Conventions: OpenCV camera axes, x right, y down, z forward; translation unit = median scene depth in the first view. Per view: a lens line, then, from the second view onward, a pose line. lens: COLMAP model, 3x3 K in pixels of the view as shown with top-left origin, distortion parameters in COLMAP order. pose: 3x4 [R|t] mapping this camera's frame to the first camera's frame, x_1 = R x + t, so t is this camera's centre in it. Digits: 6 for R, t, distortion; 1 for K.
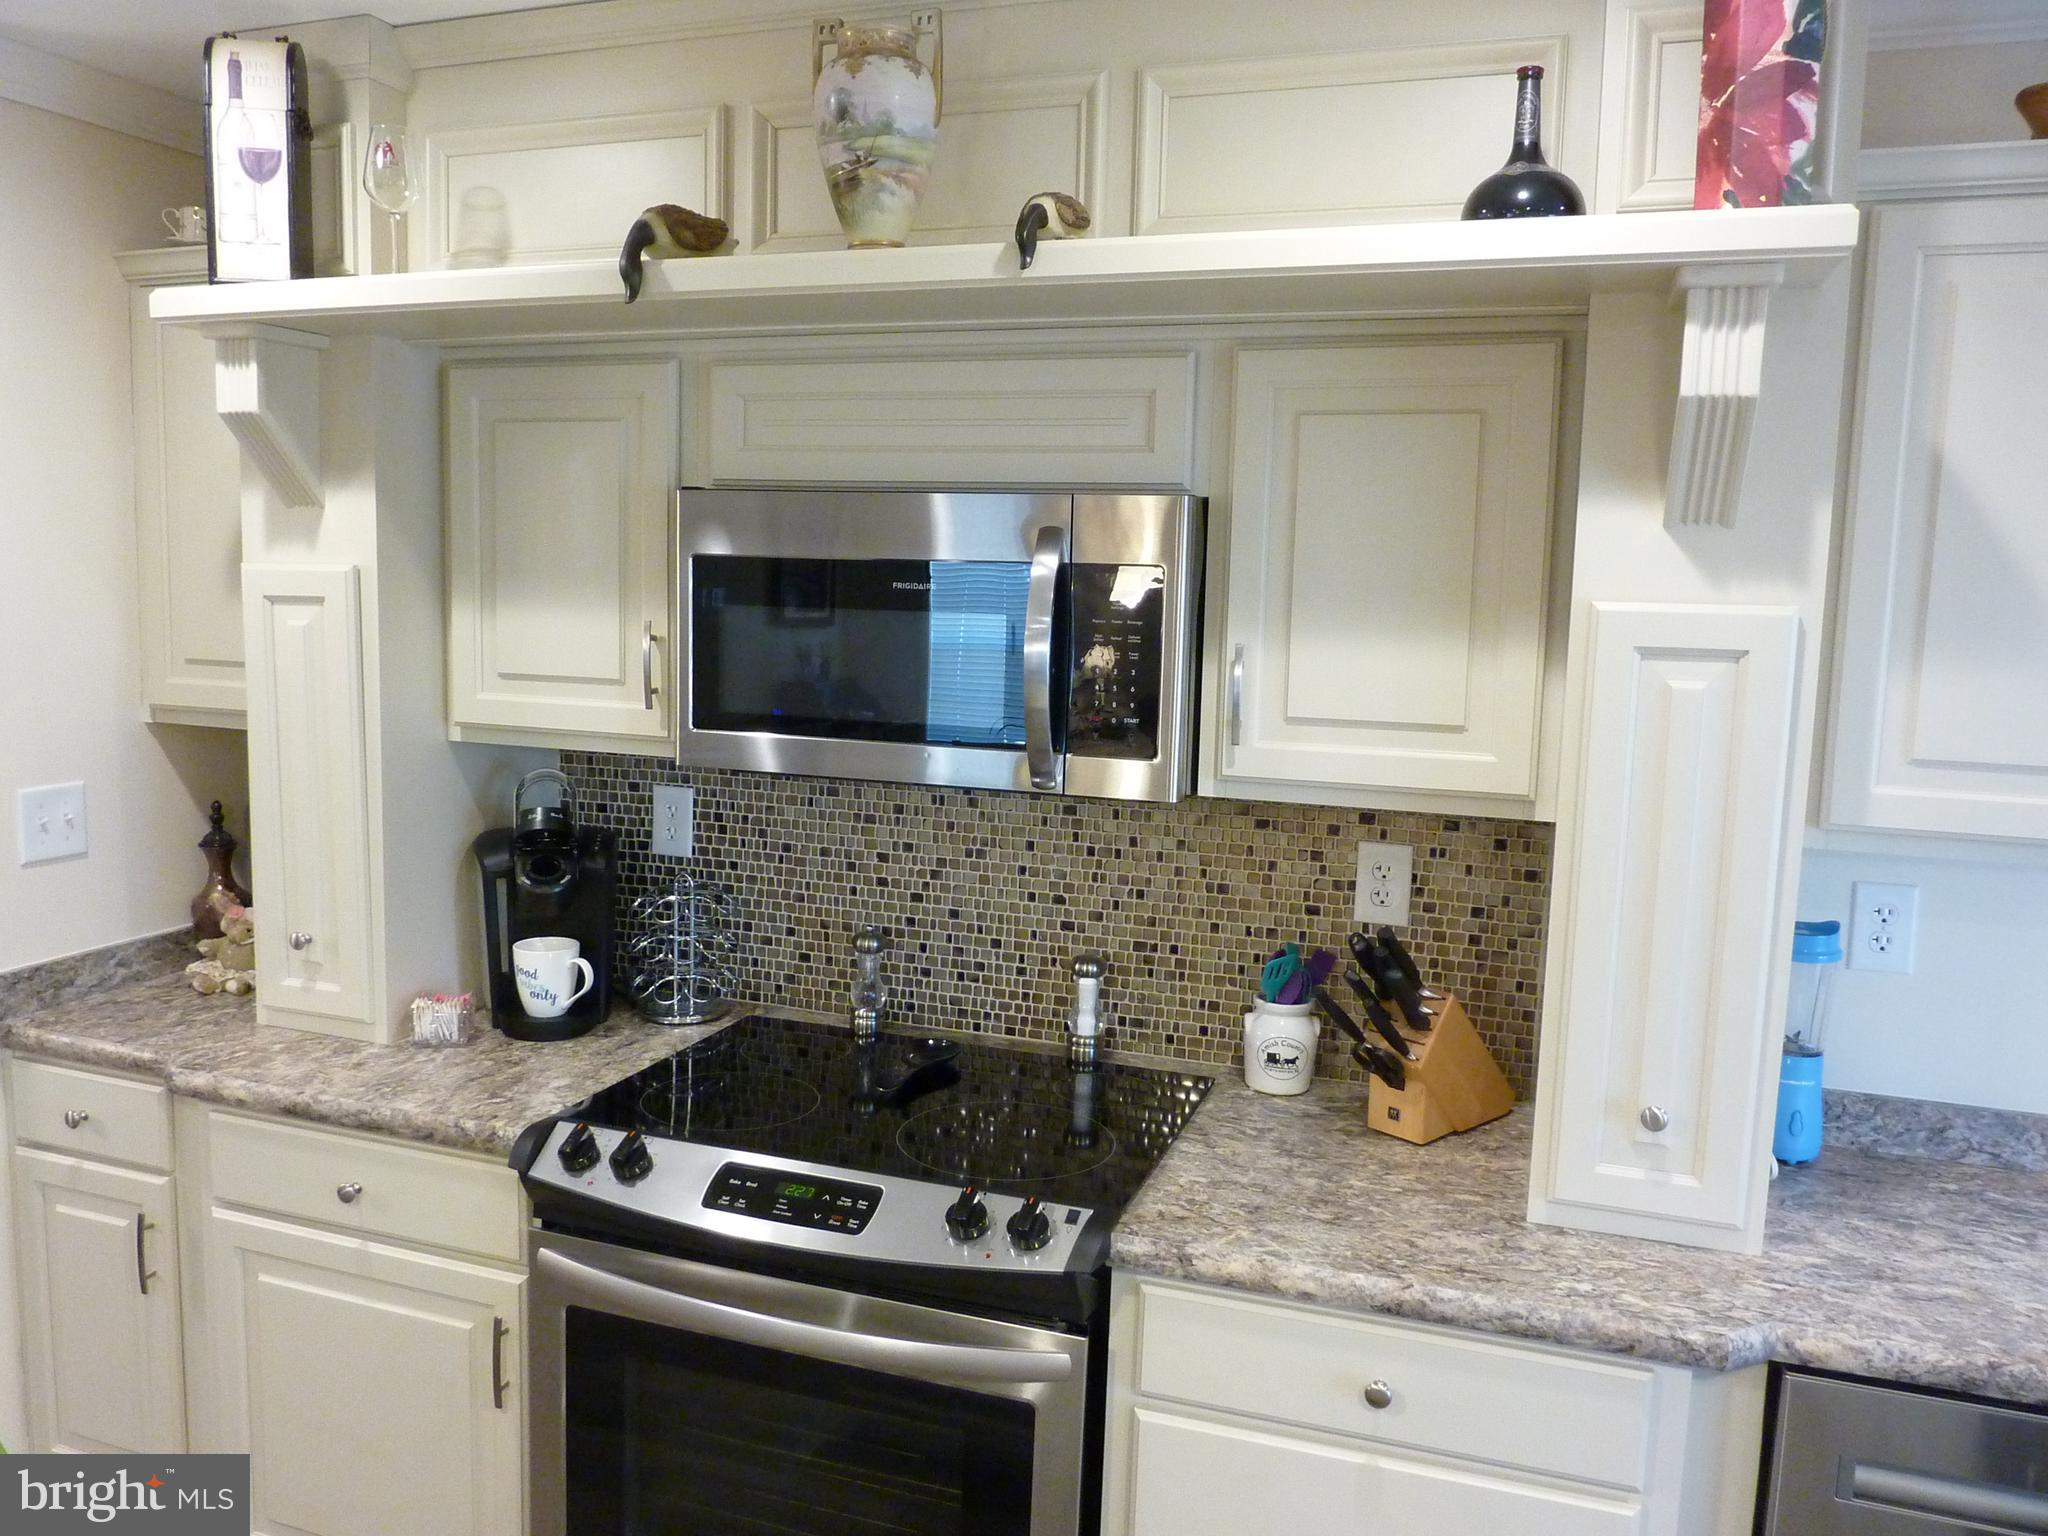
lens RADIAL K [[1558.0, 0, 1017.1], [0, 1558.0, 774.7], [0, 0, 1]] dist [-0.026826, -0.009760]
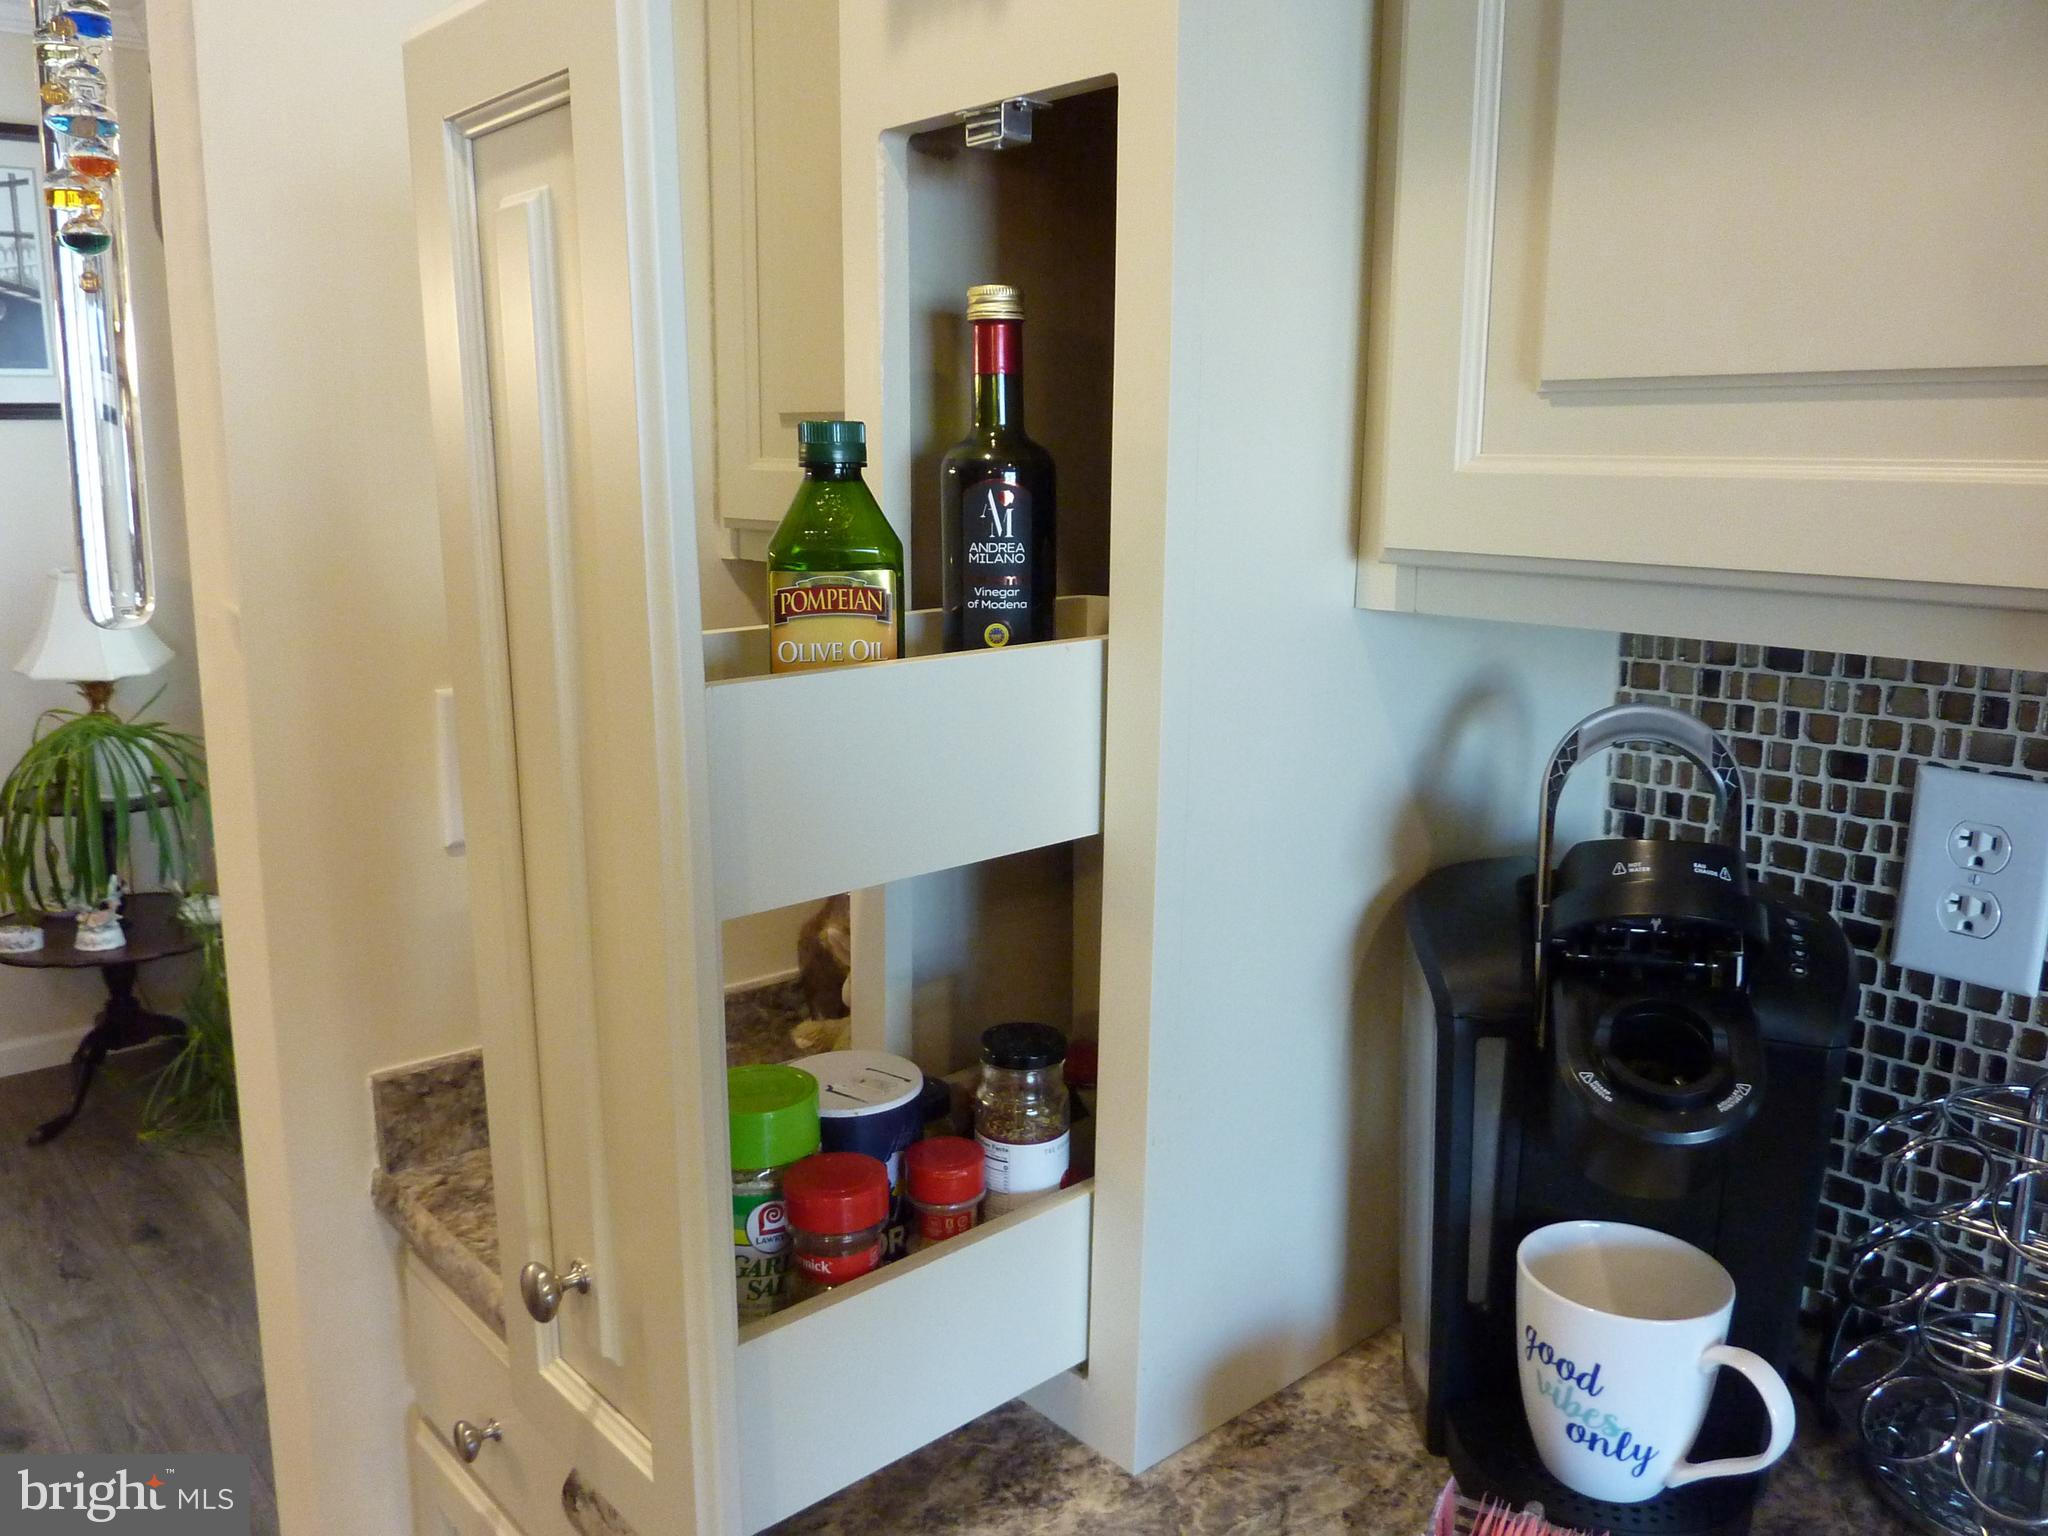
lens RADIAL K [[1558.0, 0, 1028.1], [0, 1558.0, 760.2], [0, 0, 1]] dist [-0.026826, -0.009760]
pose [[0.875754, 0.073359, -0.477152, -0.293910], [-0.049810, 0.996843, 0.061837, -0.006993], [0.480182, -0.030387, 0.876643, 0.739655]]
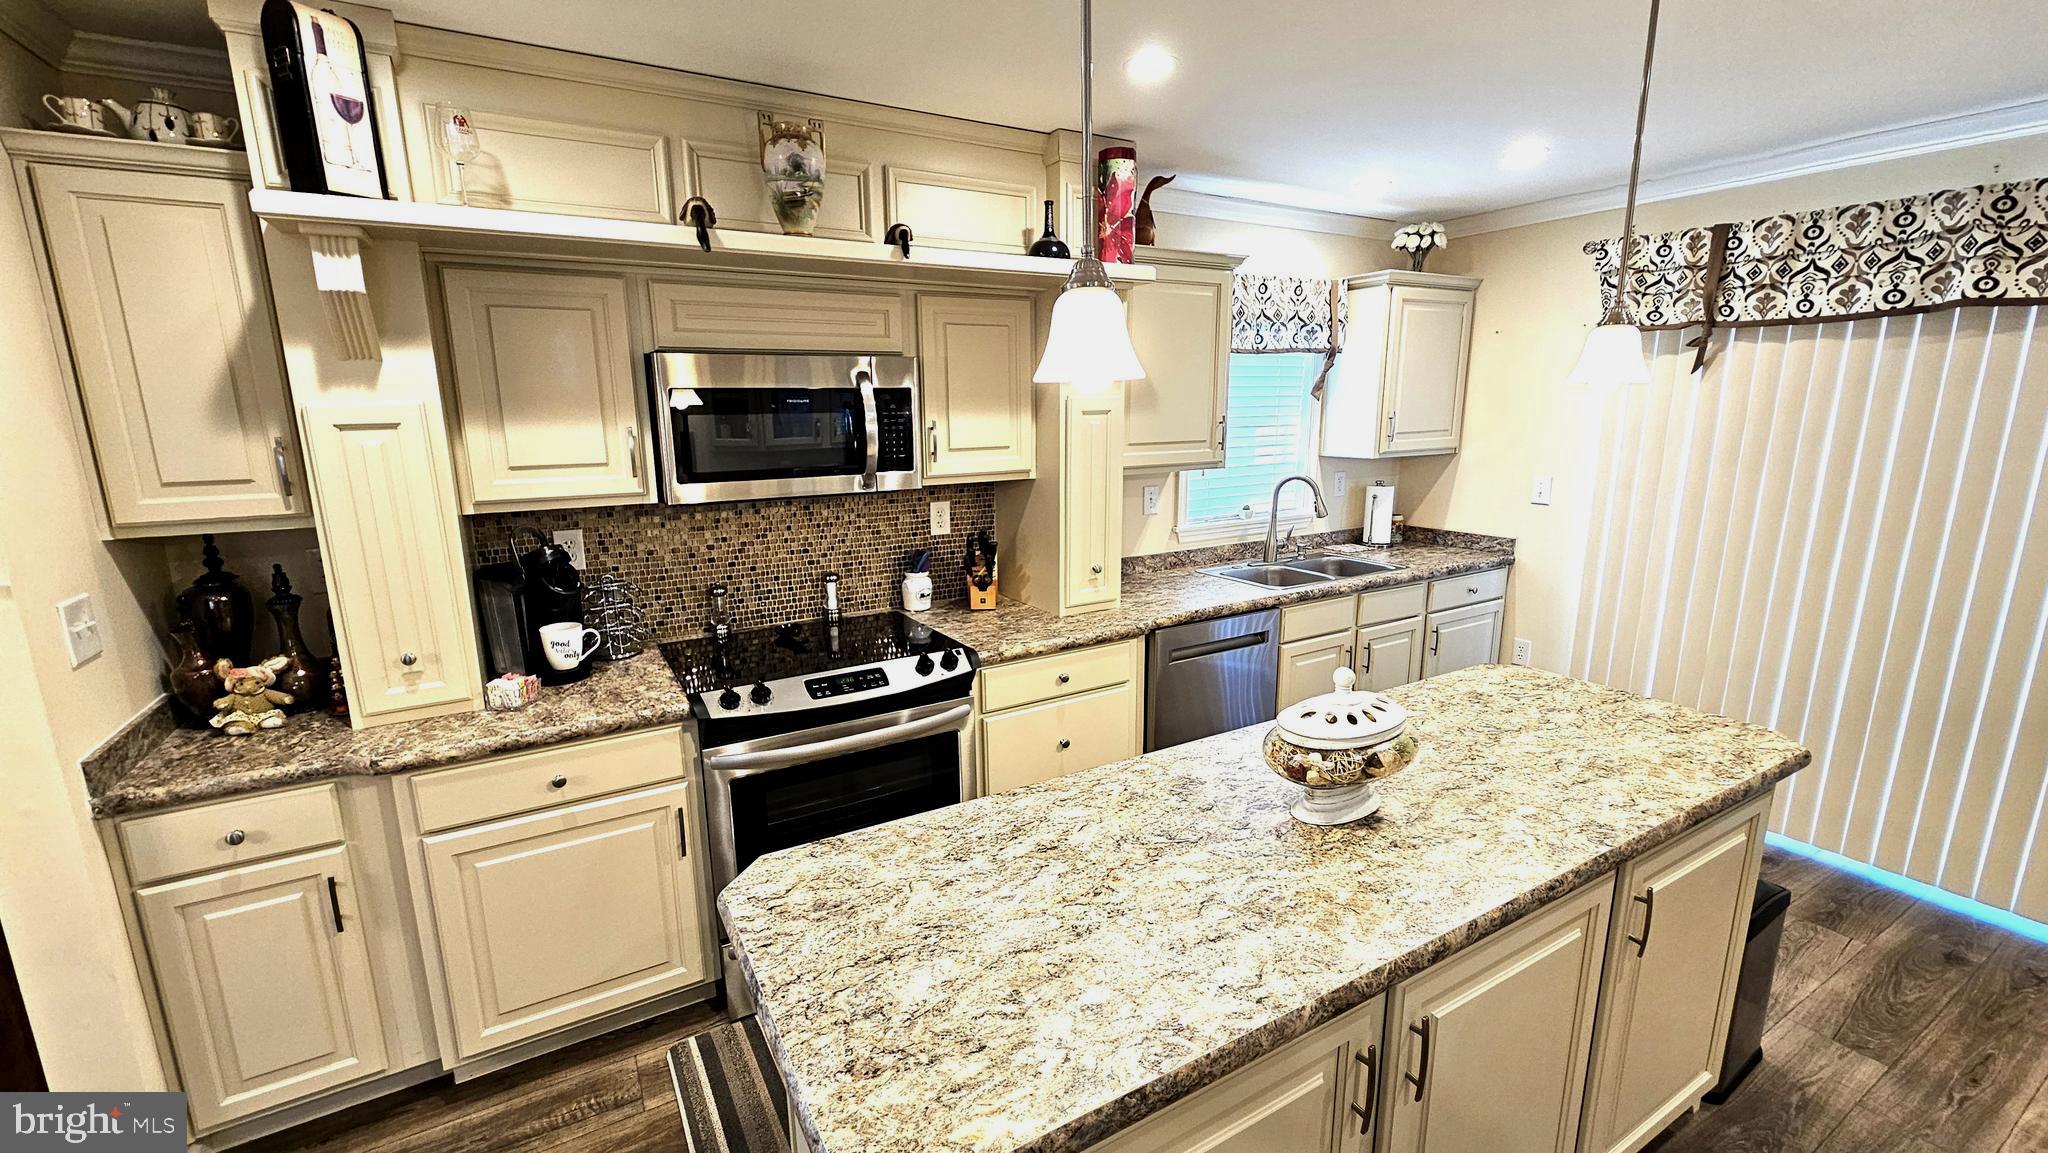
lens RADIAL K [[838.7, 0, 1013.9], [0, 838.7, 586.1], [0, 0, 1]] dist [-0.001918, 0.000435]
pose [[0.642145, -0.195086, 0.741344, -0.715307], [0.127702, 0.980786, 0.147481, -0.005851], [-0.755871, -0.000033, 0.654720, 0.040420]]
